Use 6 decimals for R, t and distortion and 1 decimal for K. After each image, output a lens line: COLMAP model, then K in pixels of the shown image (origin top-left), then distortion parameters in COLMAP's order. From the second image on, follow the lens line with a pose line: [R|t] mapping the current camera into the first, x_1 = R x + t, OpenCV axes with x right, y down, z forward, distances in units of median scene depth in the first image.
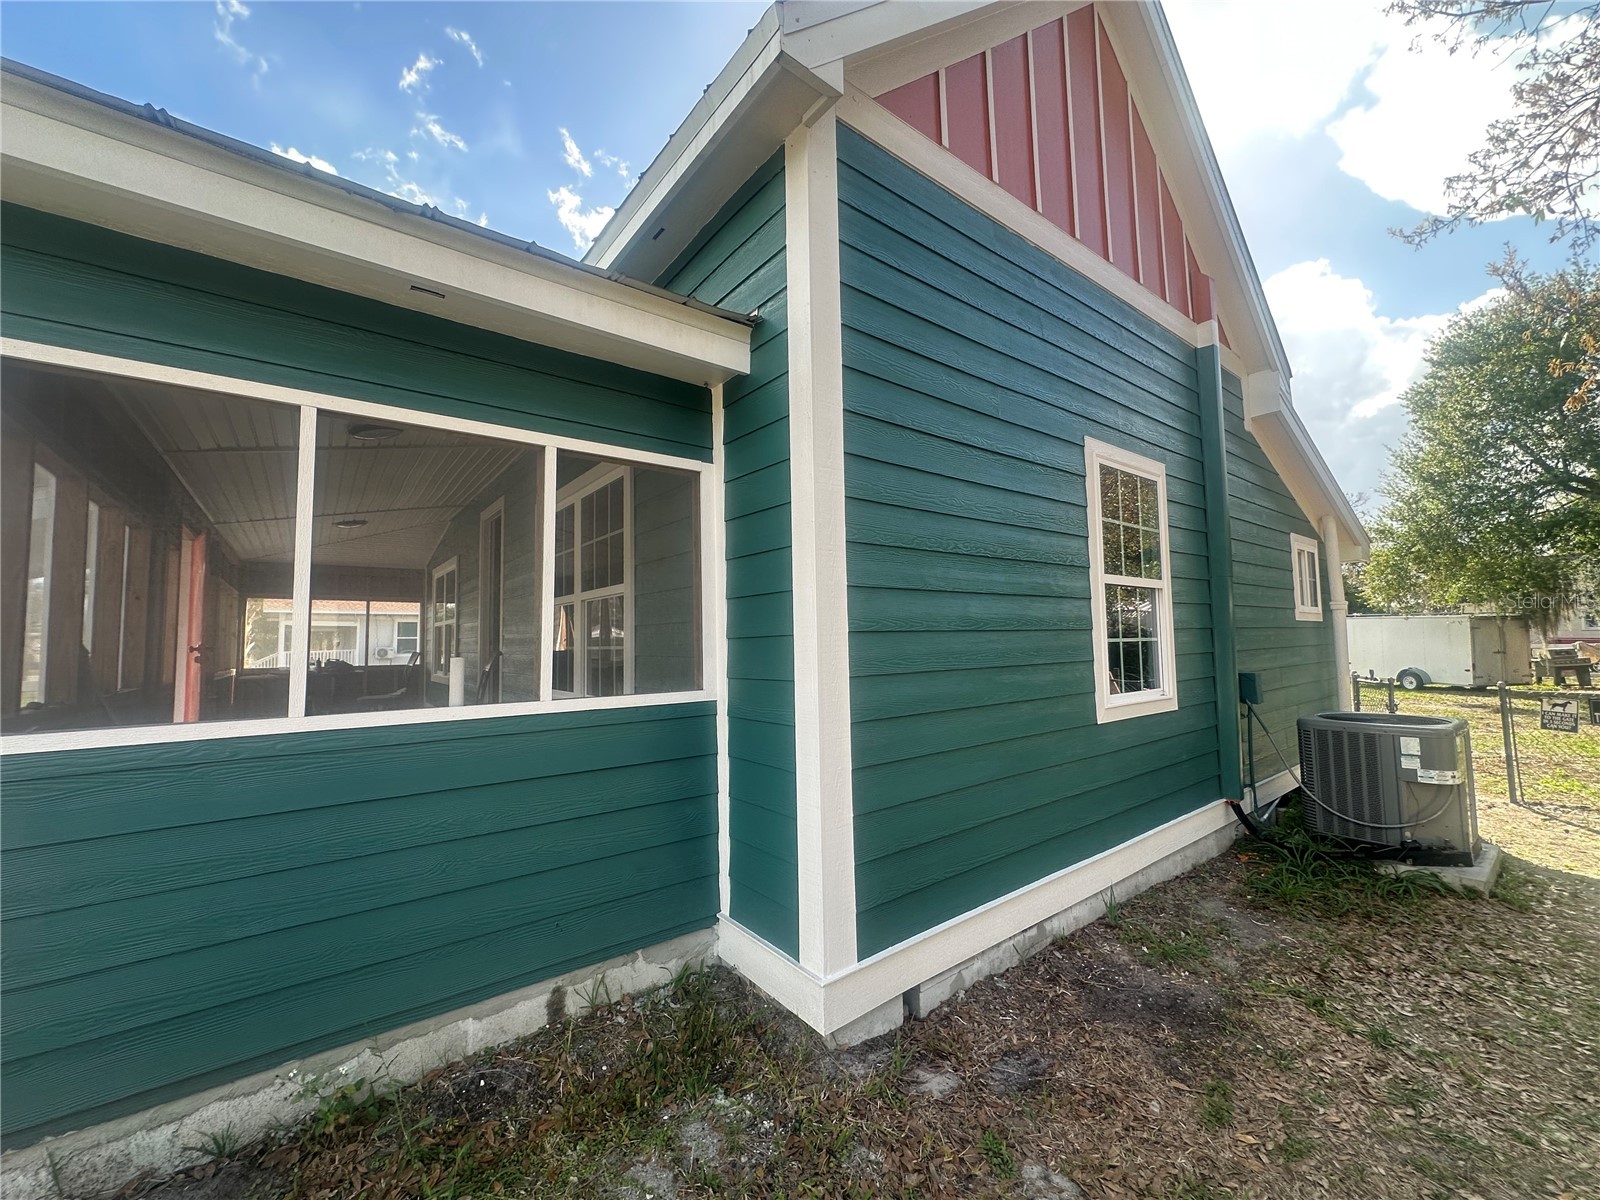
lens RADIAL K [[642.1, 0, 792.4], [0, 642.1, 598.4], [0, 0, 1]] dist [-0.001577, 0.000698]
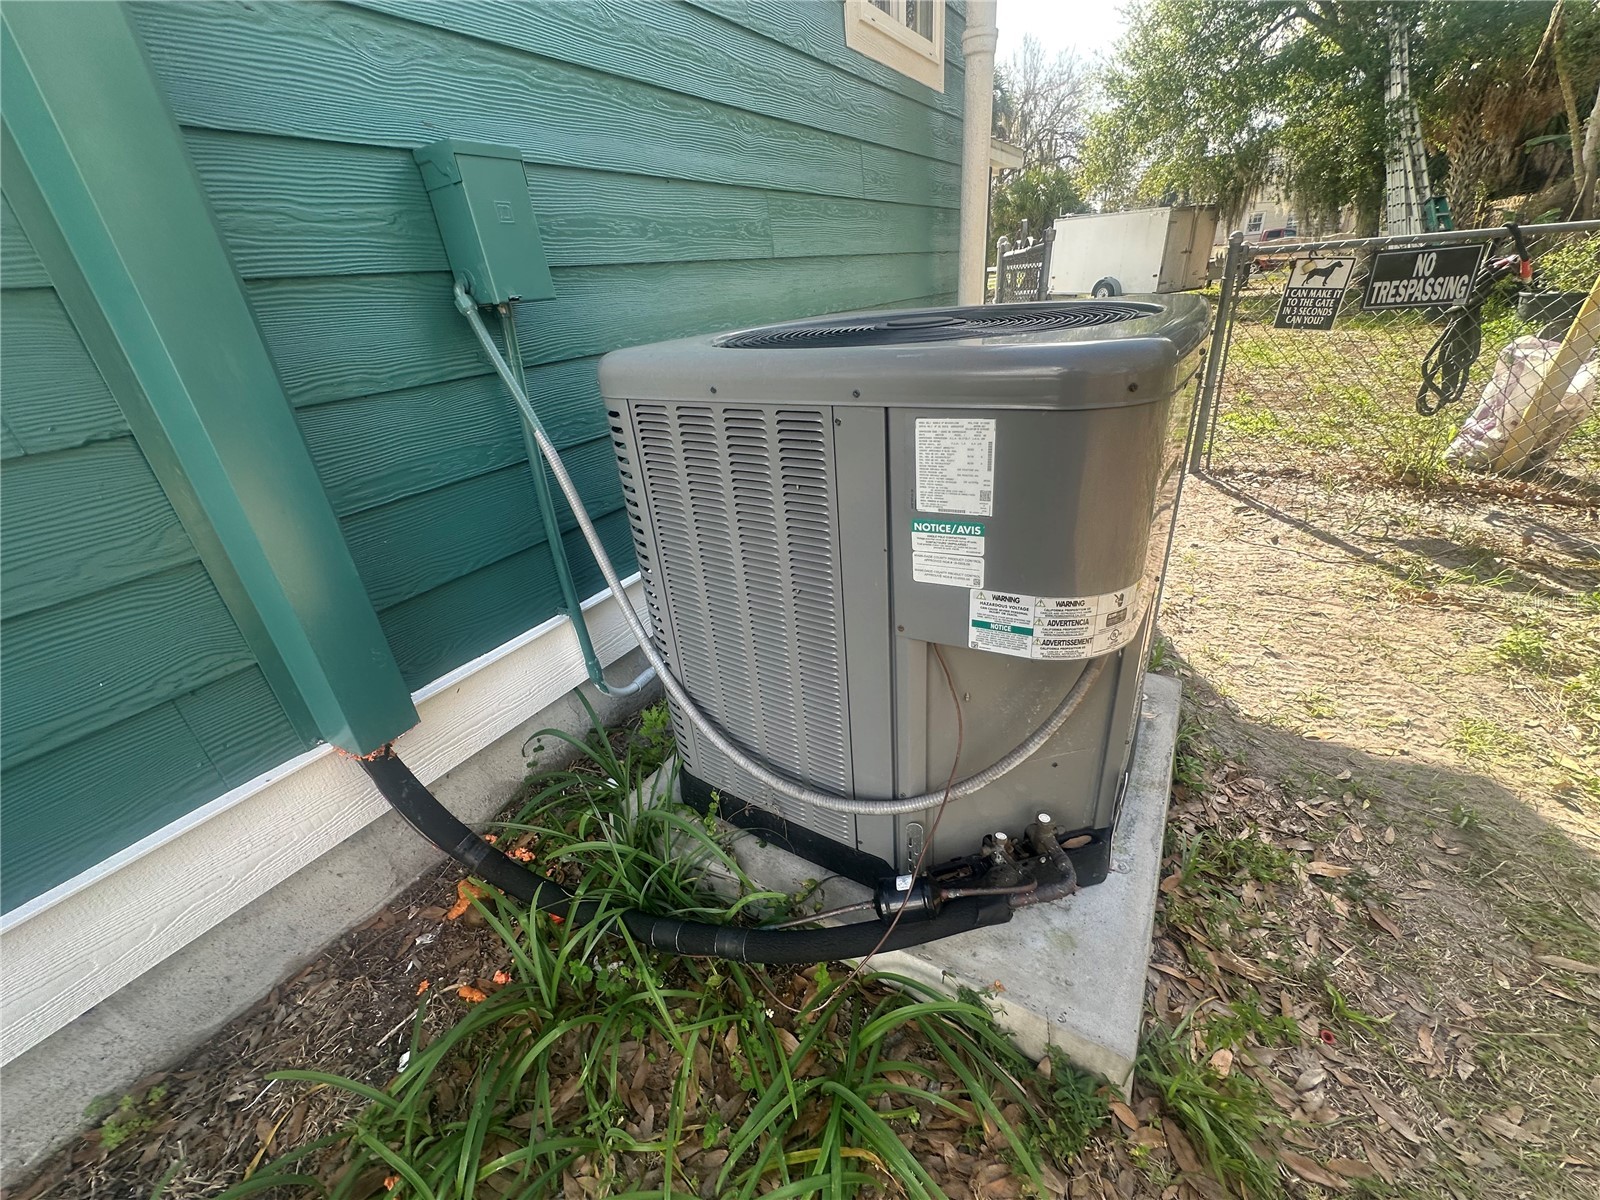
lens RADIAL K [[642.1, 0, 805.4], [0, 642.1, 600.1], [0, 0, 1]] dist [-0.001577, 0.000698]
pose [[0.933547, -0.206751, 0.292821, 0.638658], [0.037885, 0.869231, 0.492952, 0.128432], [-0.356448, -0.449100, 0.819301, 0.630720]]
